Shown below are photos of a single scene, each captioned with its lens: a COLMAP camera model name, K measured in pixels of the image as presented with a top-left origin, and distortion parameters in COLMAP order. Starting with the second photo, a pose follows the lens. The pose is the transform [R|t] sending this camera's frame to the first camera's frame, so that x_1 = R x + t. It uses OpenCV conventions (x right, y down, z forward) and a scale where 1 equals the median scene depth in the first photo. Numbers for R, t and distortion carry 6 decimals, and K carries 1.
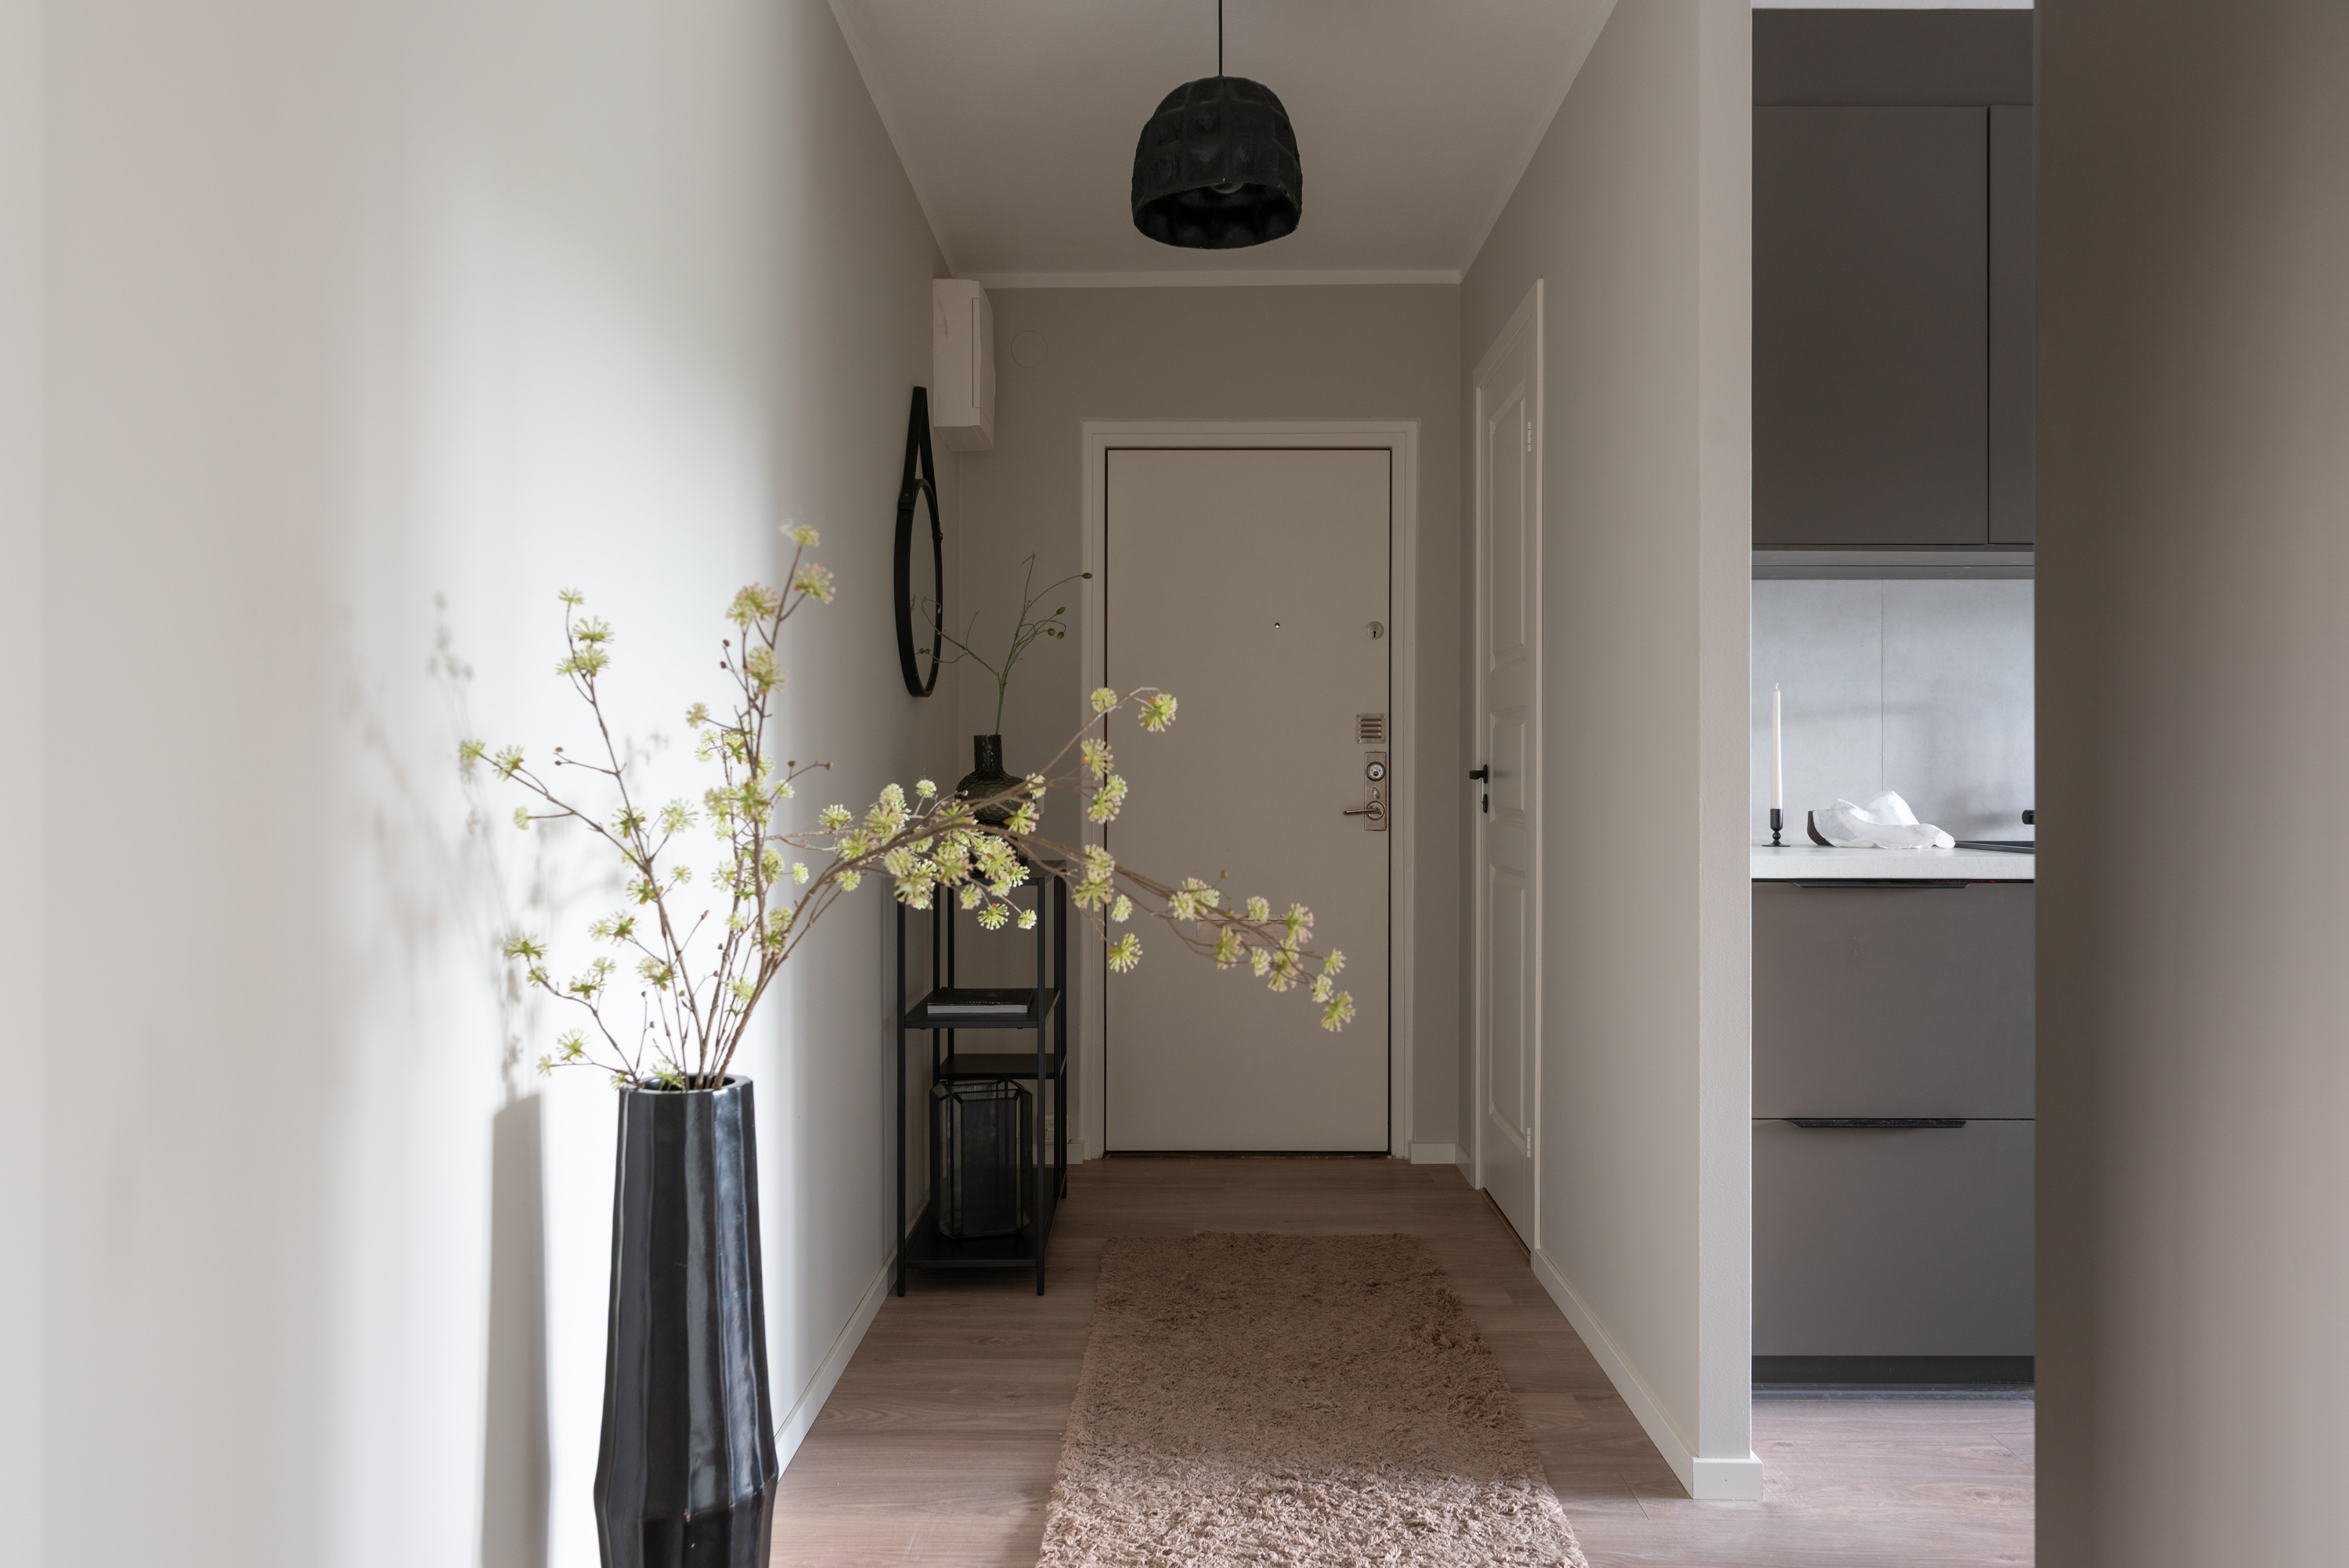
lens RADIAL K [[1608.8, 0, 1172.9], [0, 1608.8, 789.3], [0, 0, 1]] dist [0.000667, -0.001703]
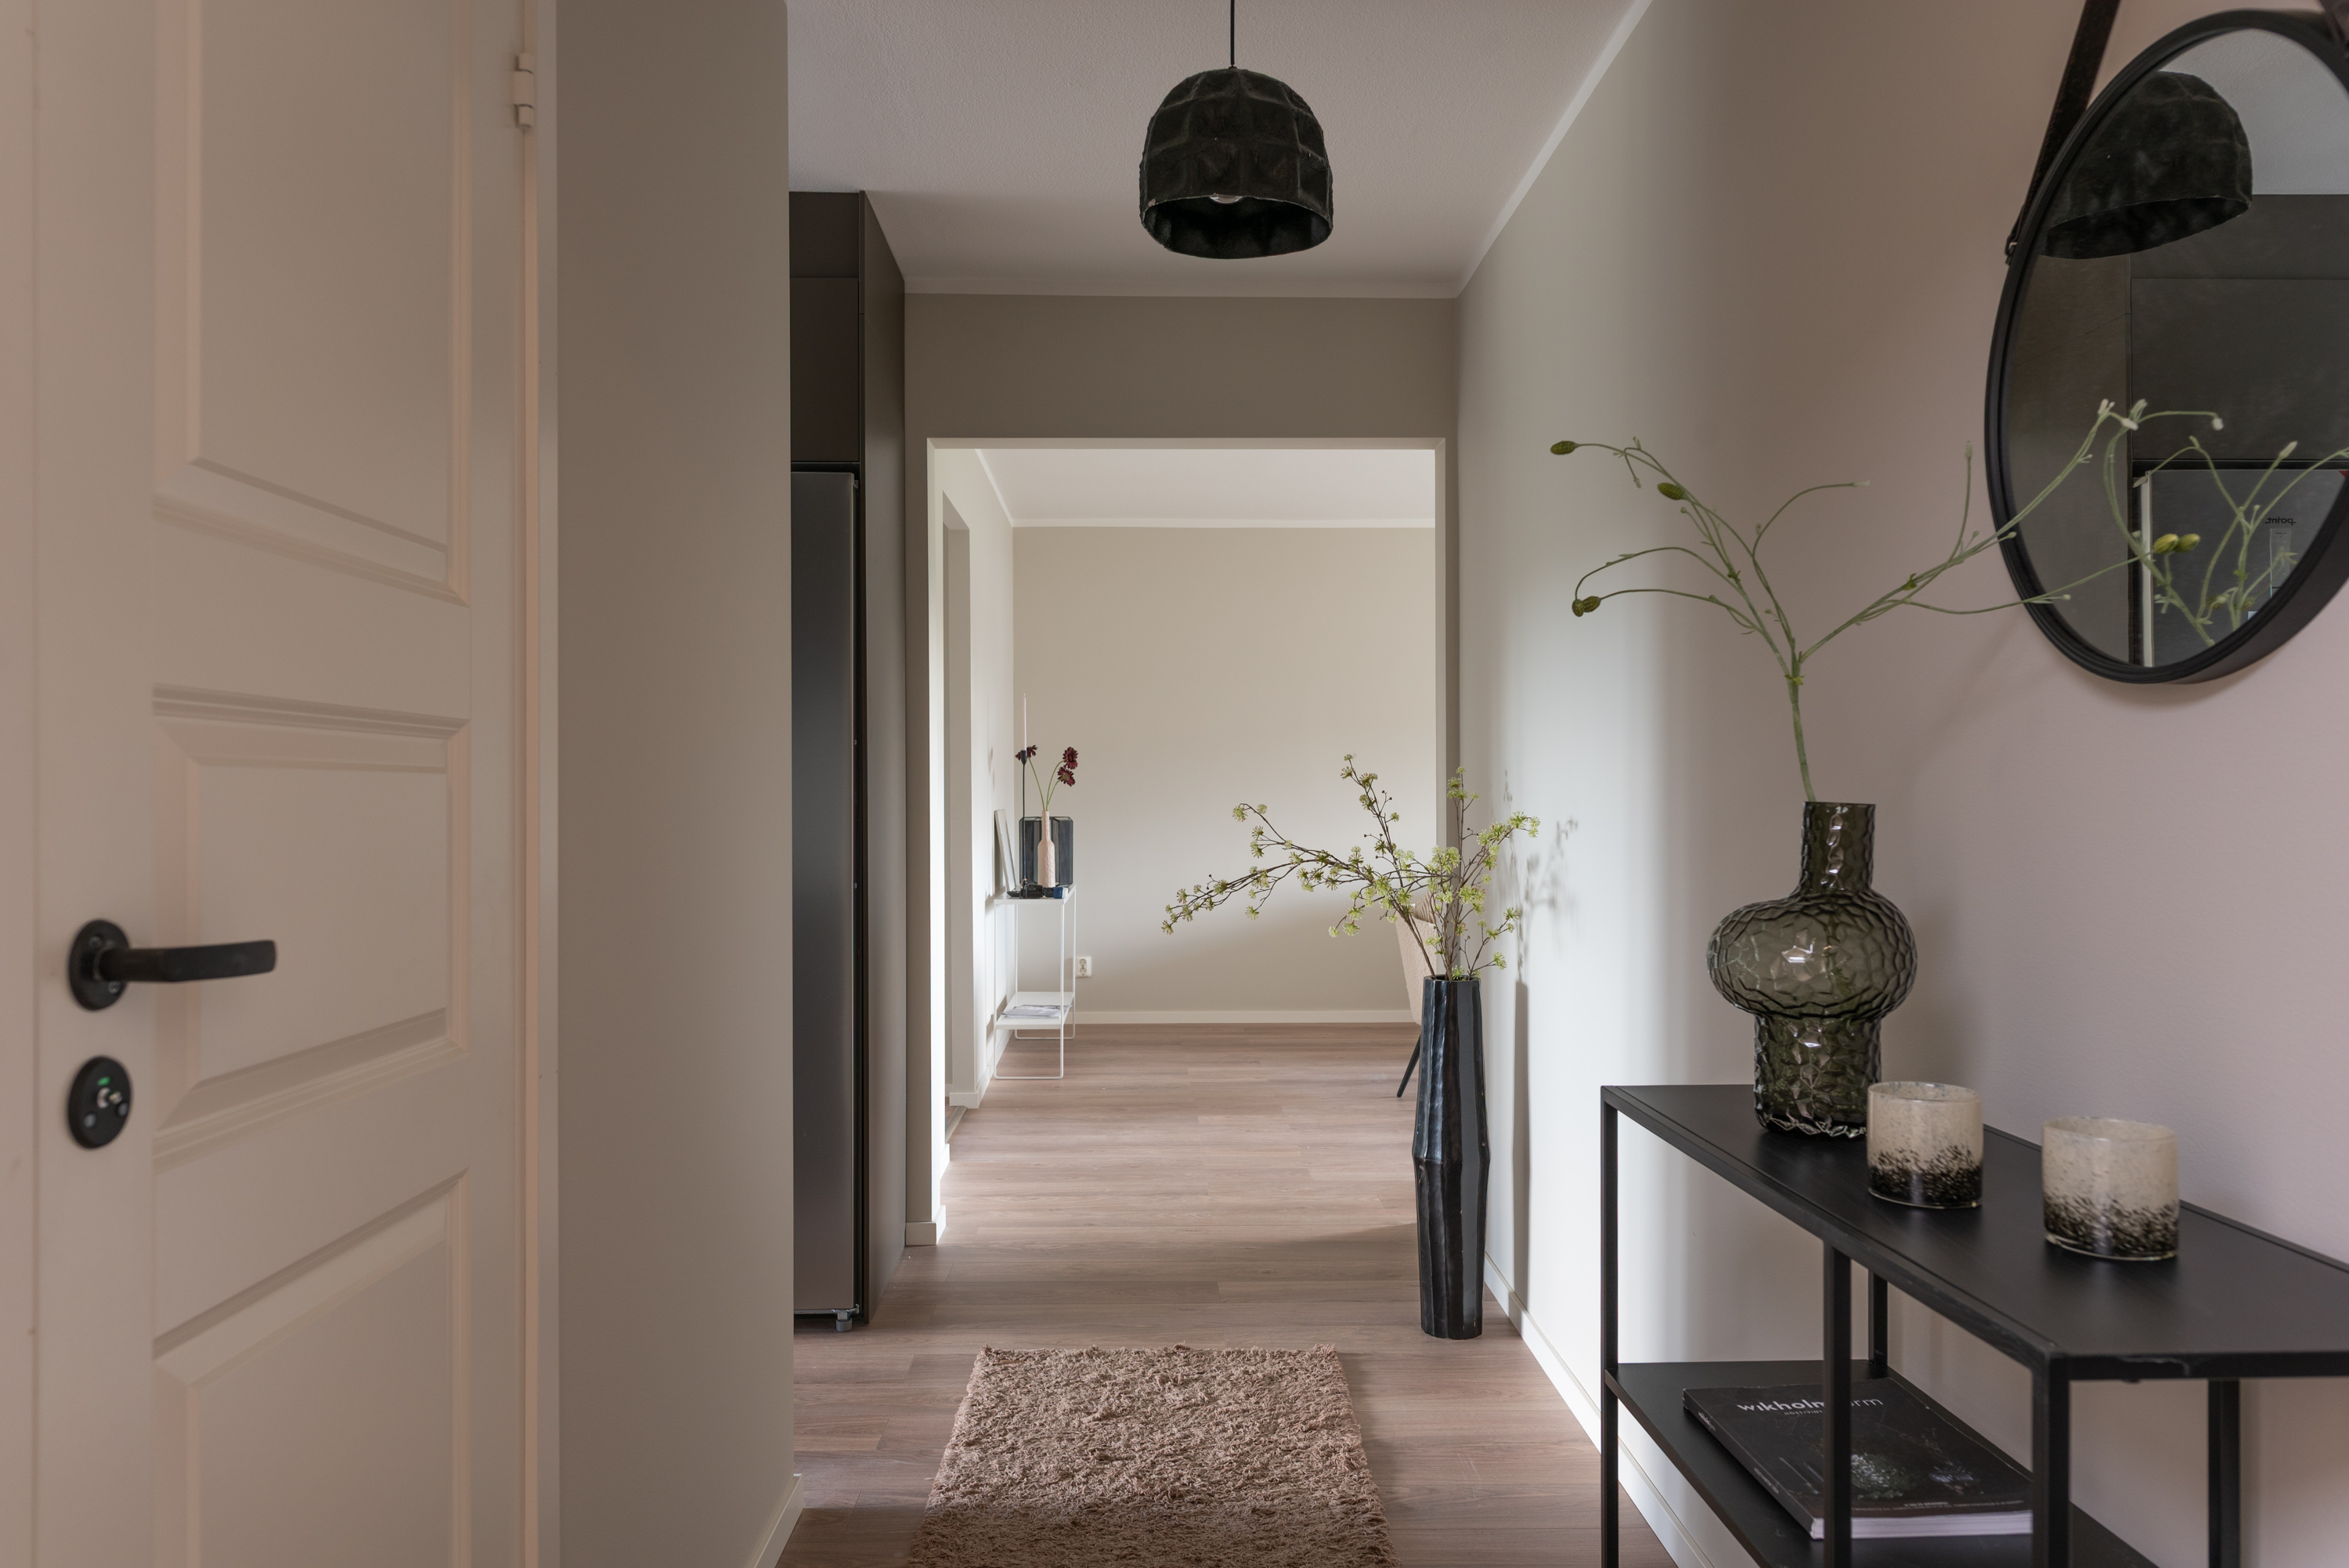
lens RADIAL K [[1608.8, 0, 1172.9], [0, 1608.8, 789.3], [0, 0, 1]] dist [0.000667, -0.001703]
pose [[-0.999624, 0.002040, -0.027330, 0.099486], [0.001928, 0.999990, 0.004147, -0.060401], [0.027338, 0.004092, -0.999618, 2.152748]]
